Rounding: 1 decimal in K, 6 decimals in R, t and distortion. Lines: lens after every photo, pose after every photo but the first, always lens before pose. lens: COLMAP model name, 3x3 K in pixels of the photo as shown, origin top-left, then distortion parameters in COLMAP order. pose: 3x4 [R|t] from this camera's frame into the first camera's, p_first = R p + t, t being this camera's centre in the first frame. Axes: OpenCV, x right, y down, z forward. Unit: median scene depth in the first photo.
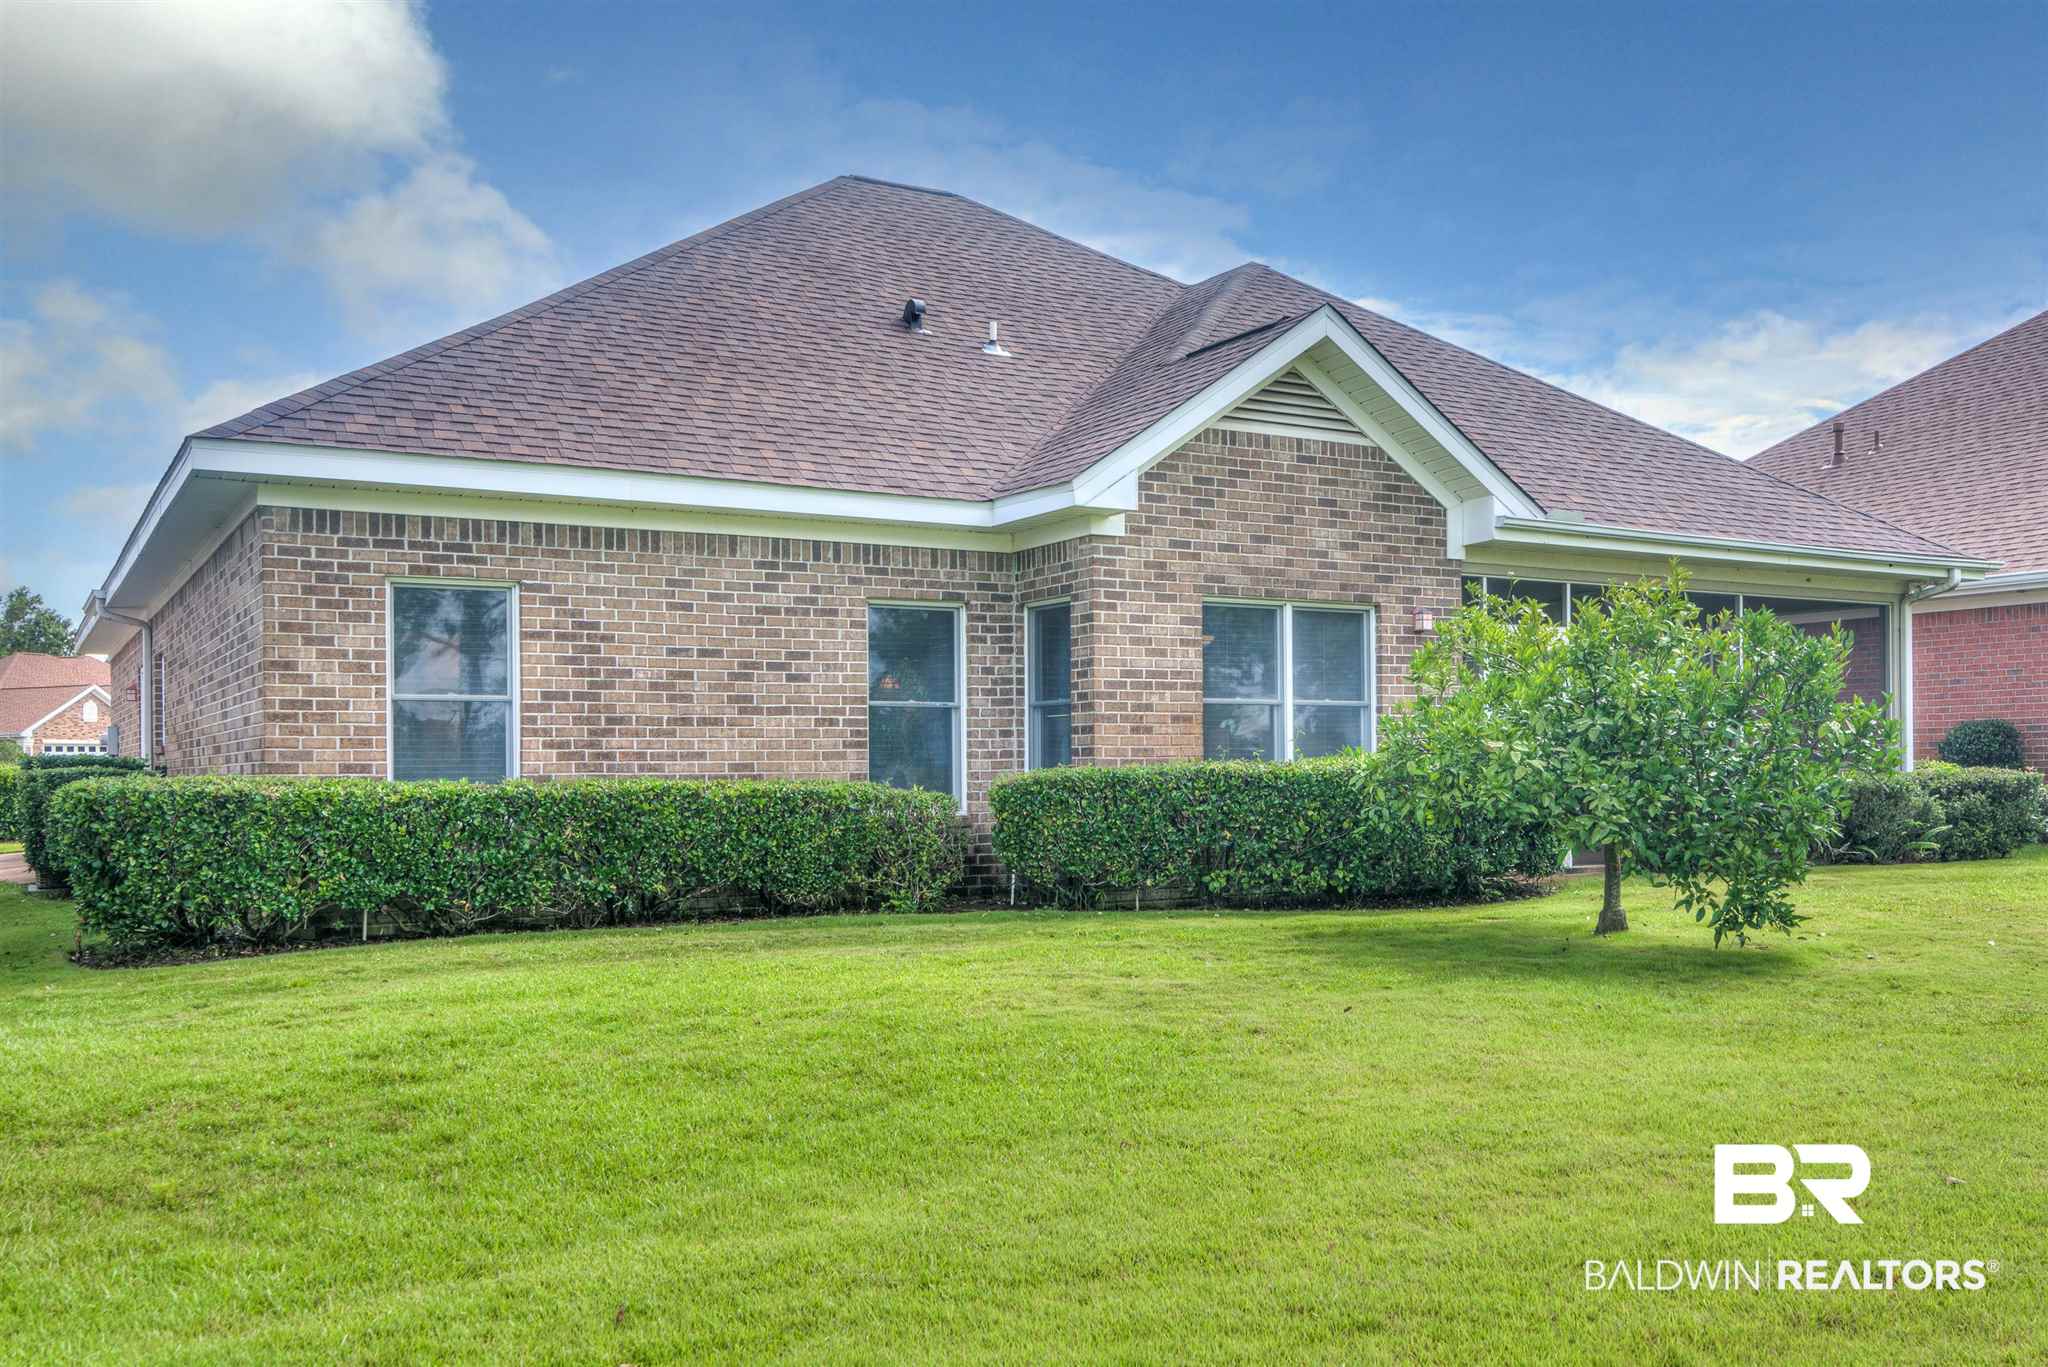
lens RADIAL K [[1762.0, 0, 1022.6], [0, 1762.0, 758.5], [0, 0, 1]] dist [-0.004325, 0.001453]
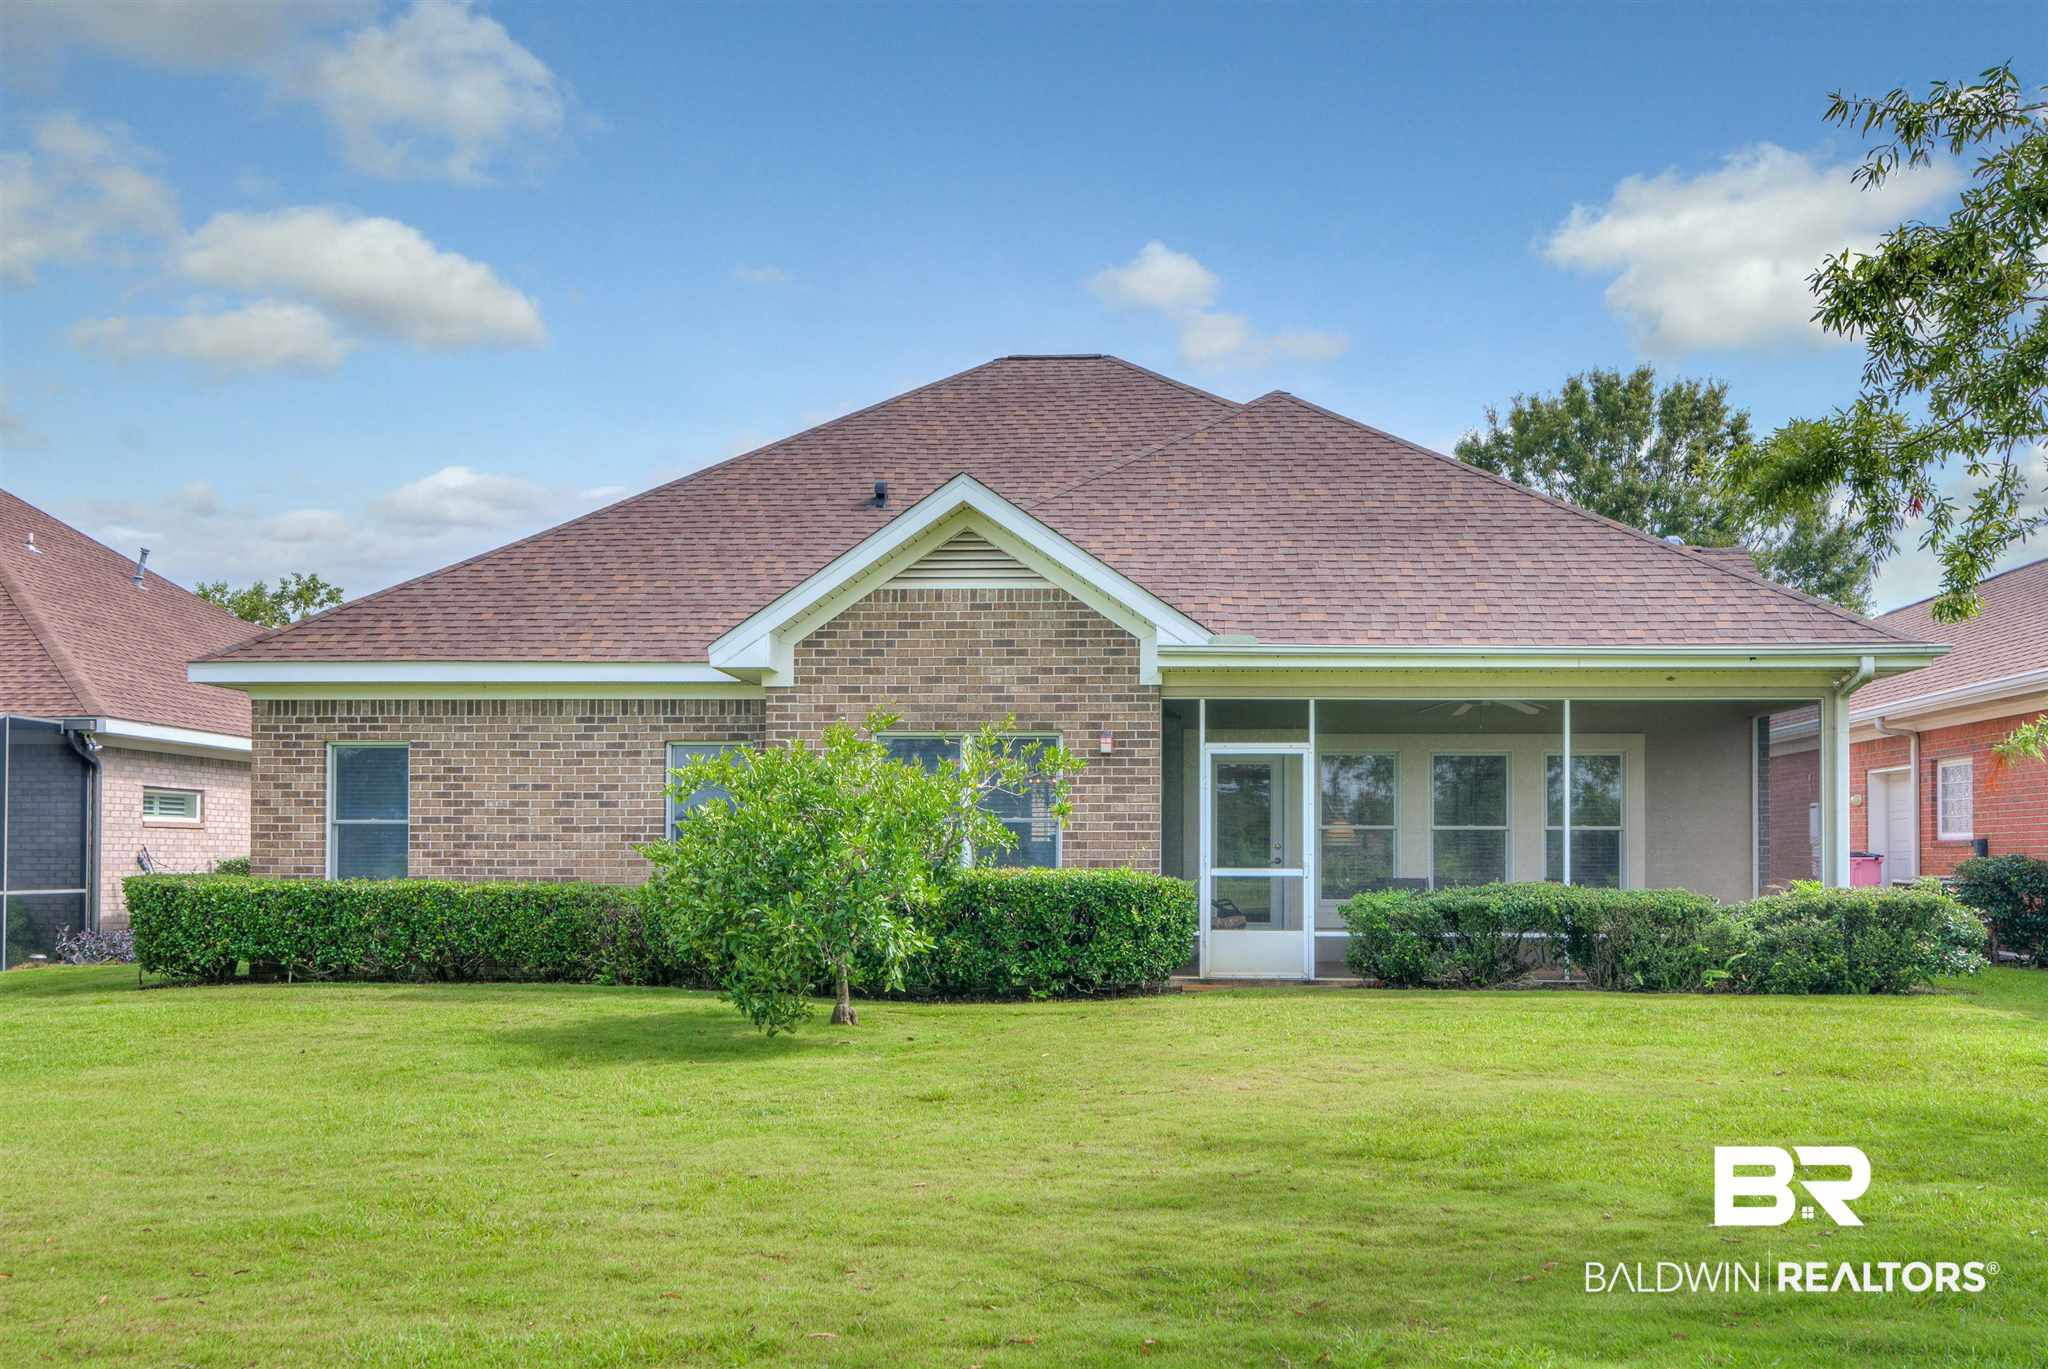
lens RADIAL K [[1754.0, 0, 1019.9], [0, 1754.0, 818.9], [0, 0, 1]] dist [-0.004295, 0.001599]
pose [[0.834839, -0.002958, -0.550486, 0.852788], [-0.005456, 0.999892, -0.013648, -0.018501], [0.550467, 0.014398, 0.834733, 0.073768]]
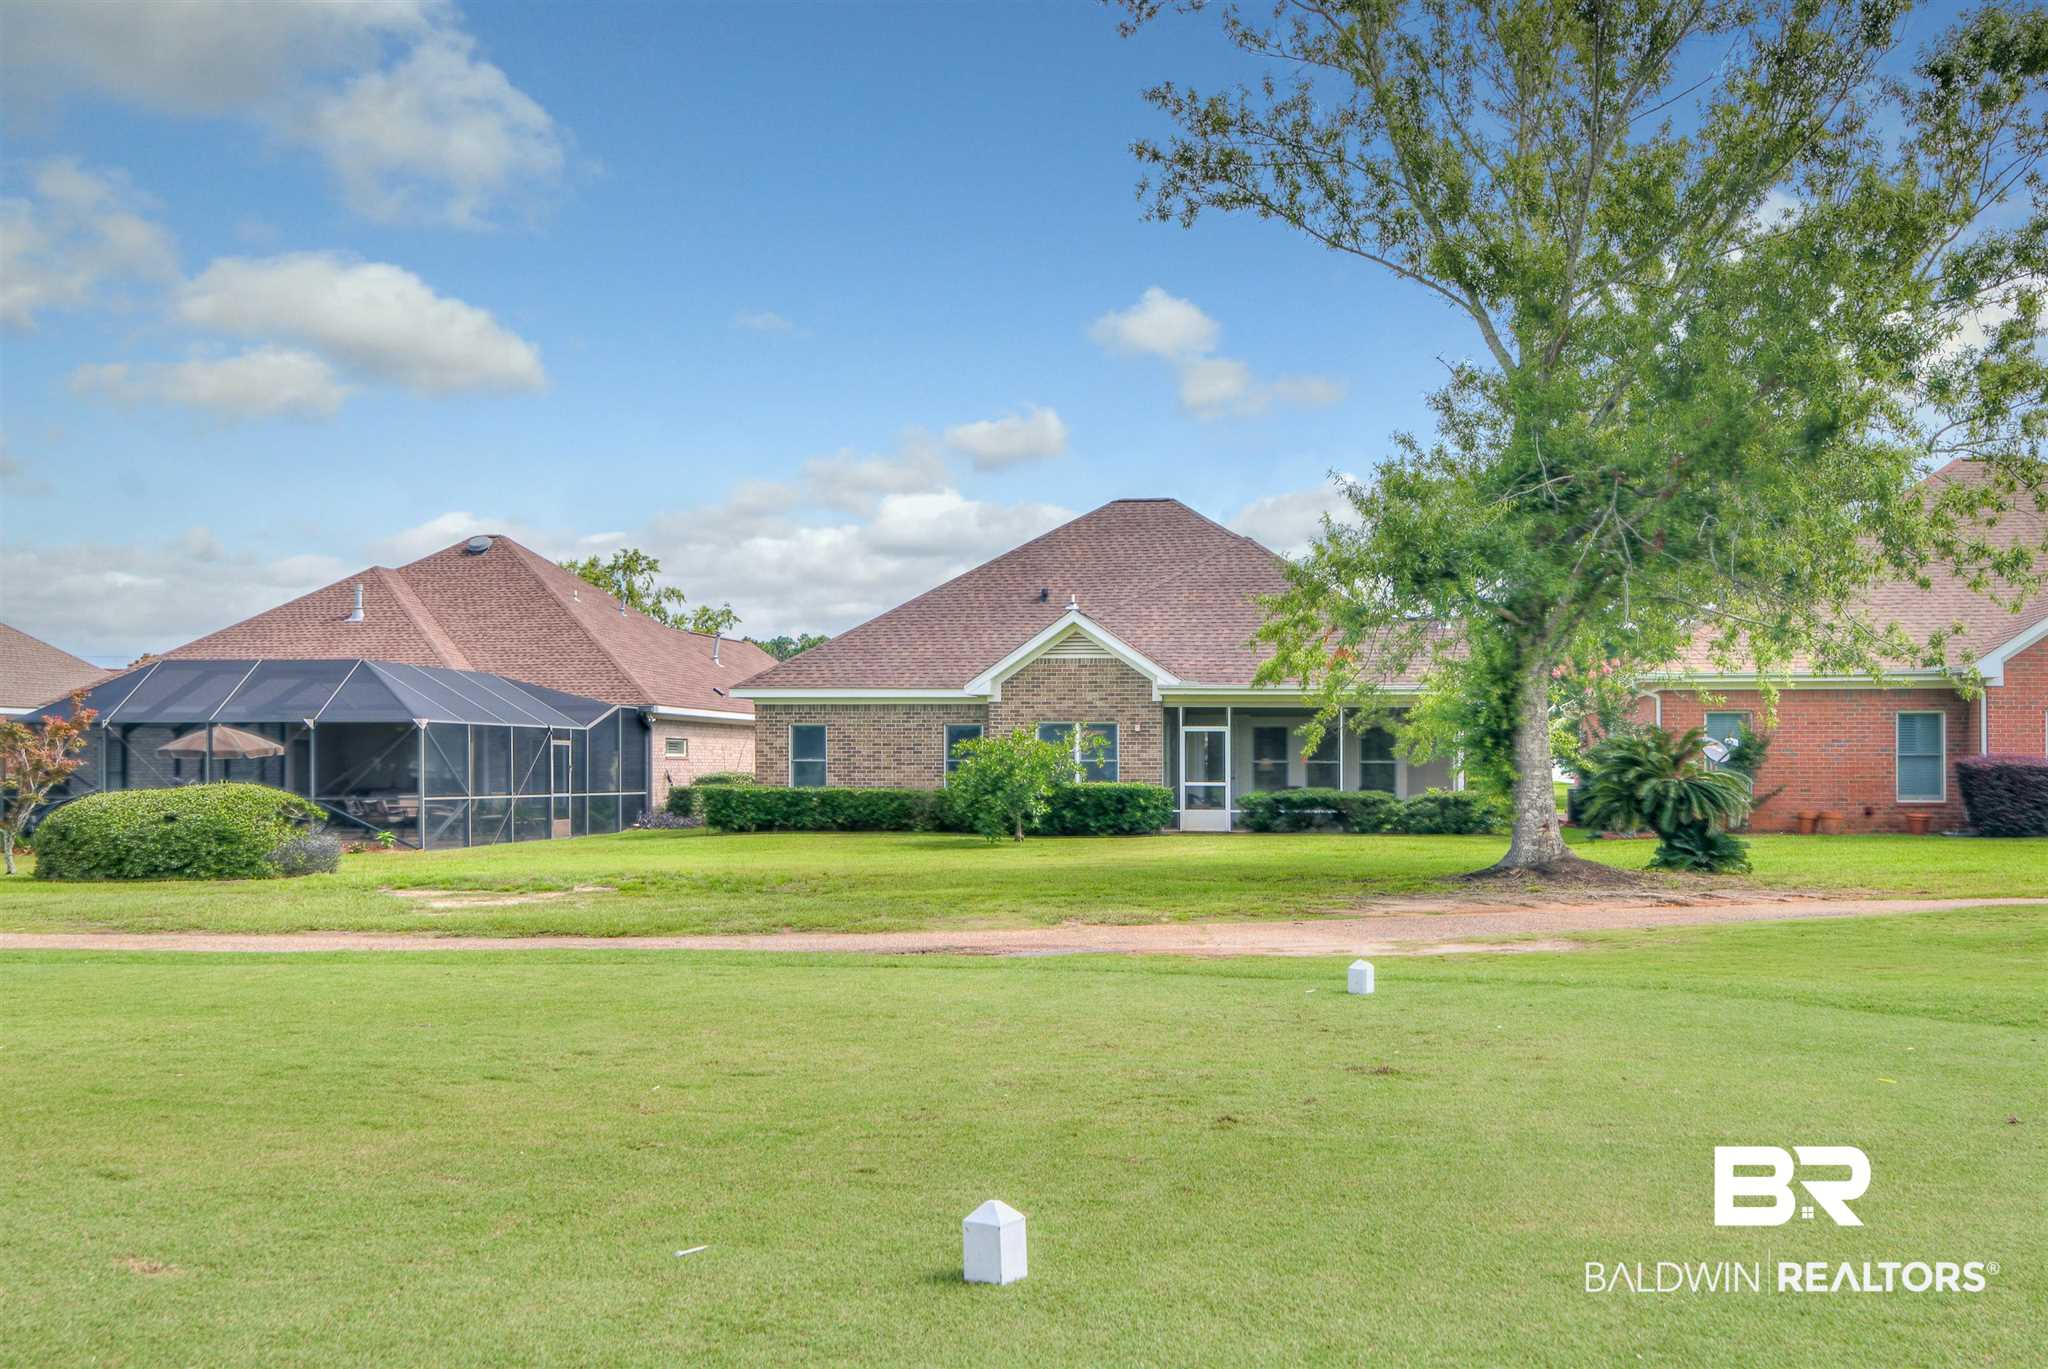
lens RADIAL K [[1762.0, 0, 1022.6], [0, 1762.0, 759.5], [0, 0, 1]] dist [-0.004325, 0.001453]
pose [[0.761744, 0.005825, -0.647853, 1.867285], [-0.002667, 0.999979, 0.005856, -0.051191], [0.647873, -0.002733, 0.761743, -1.079704]]
